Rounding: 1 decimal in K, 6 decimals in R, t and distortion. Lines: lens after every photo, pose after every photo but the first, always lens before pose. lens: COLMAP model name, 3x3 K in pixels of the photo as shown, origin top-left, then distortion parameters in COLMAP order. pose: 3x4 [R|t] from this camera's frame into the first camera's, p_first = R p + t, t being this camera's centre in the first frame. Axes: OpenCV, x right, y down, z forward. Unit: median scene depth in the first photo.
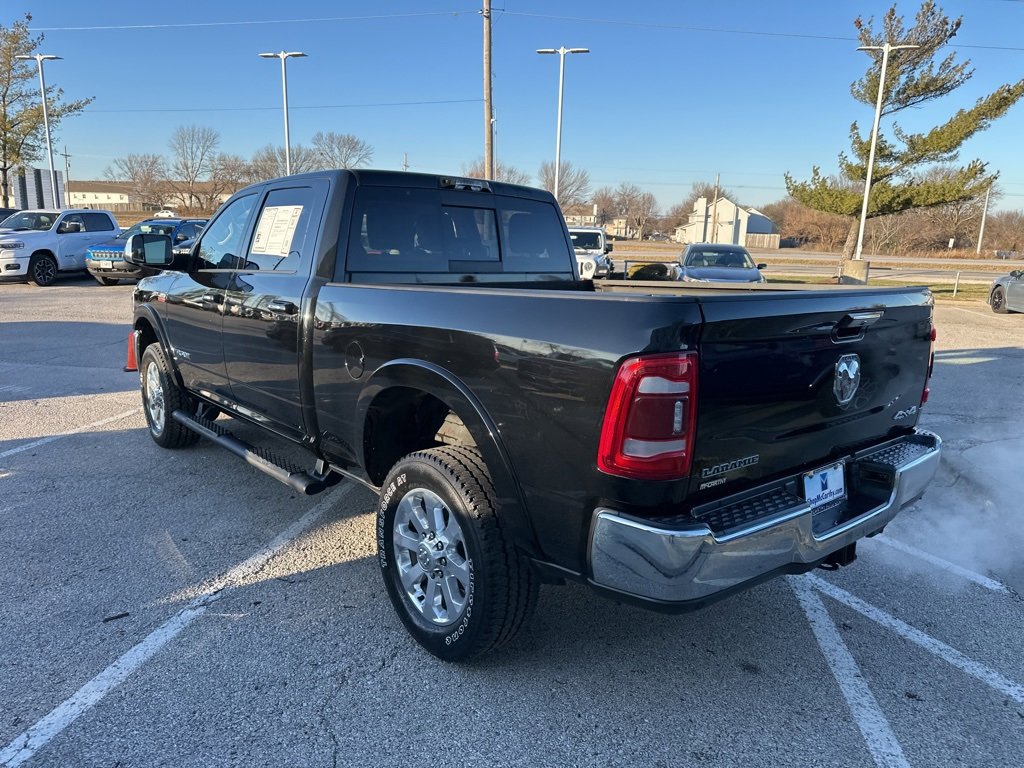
lens RADIAL K [[719.6, 0, 507.7], [0, 719.6, 390.0], [0, 0, 1]] dist [0.044299, -0.050912]
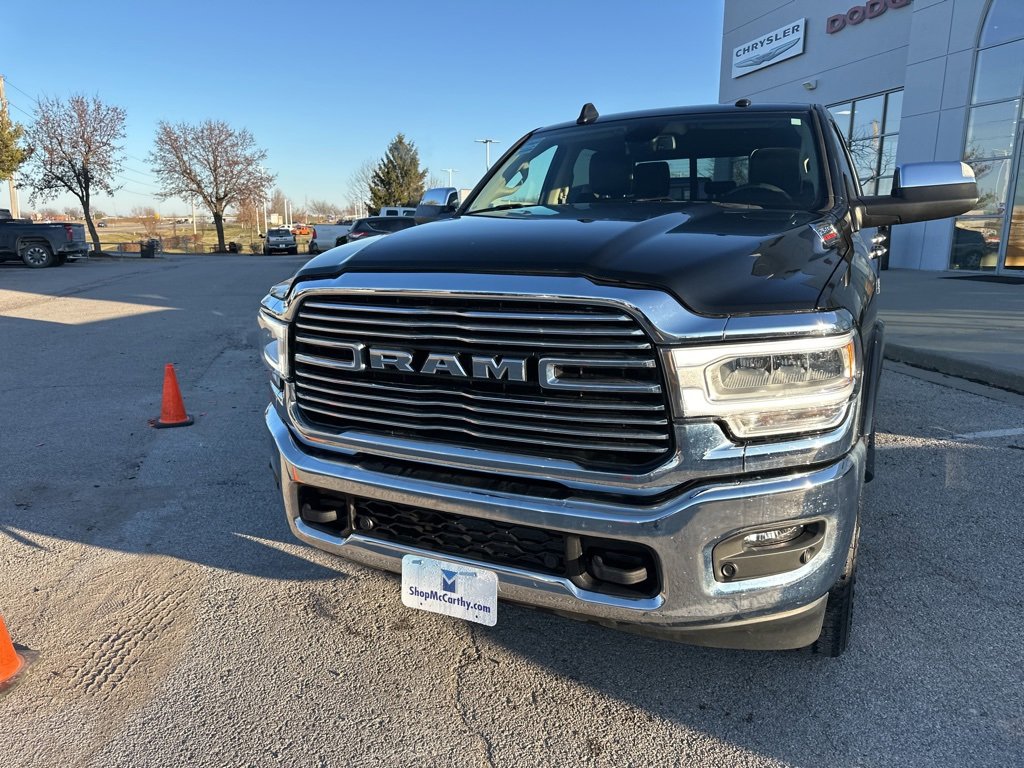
lens RADIAL K [[719.6, 0, 506.6], [0, 719.6, 390.8], [0, 0, 1]] dist [0.044299, -0.050912]
pose [[-0.401819, -0.228568, 0.886735, -0.858024], [0.186442, 0.927644, 0.323598, -0.277526], [-0.896538, 0.295352, -0.330130, 1.457942]]
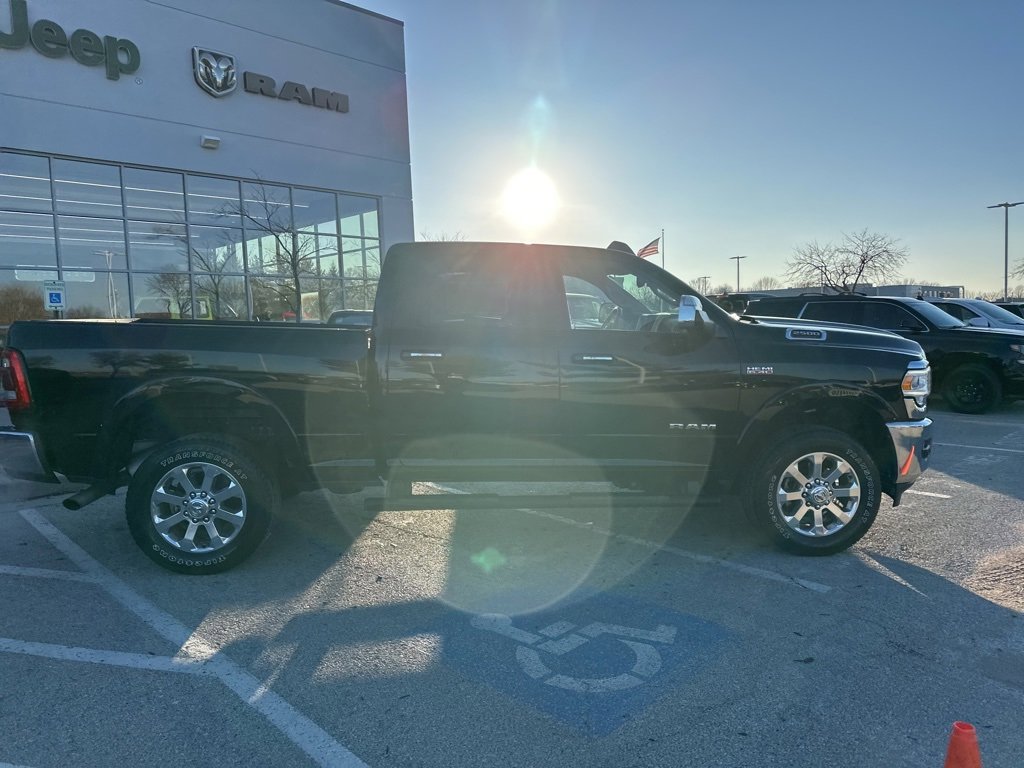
lens RADIAL K [[719.6, 0, 507.1], [0, 719.6, 381.0], [0, 0, 1]] dist [0.044299, -0.050912]
pose [[-0.574254, 0.047491, -0.817298, 0.687214], [-0.169484, 0.969793, 0.175435, -0.255286], [0.800941, 0.239263, -0.548859, 1.511720]]
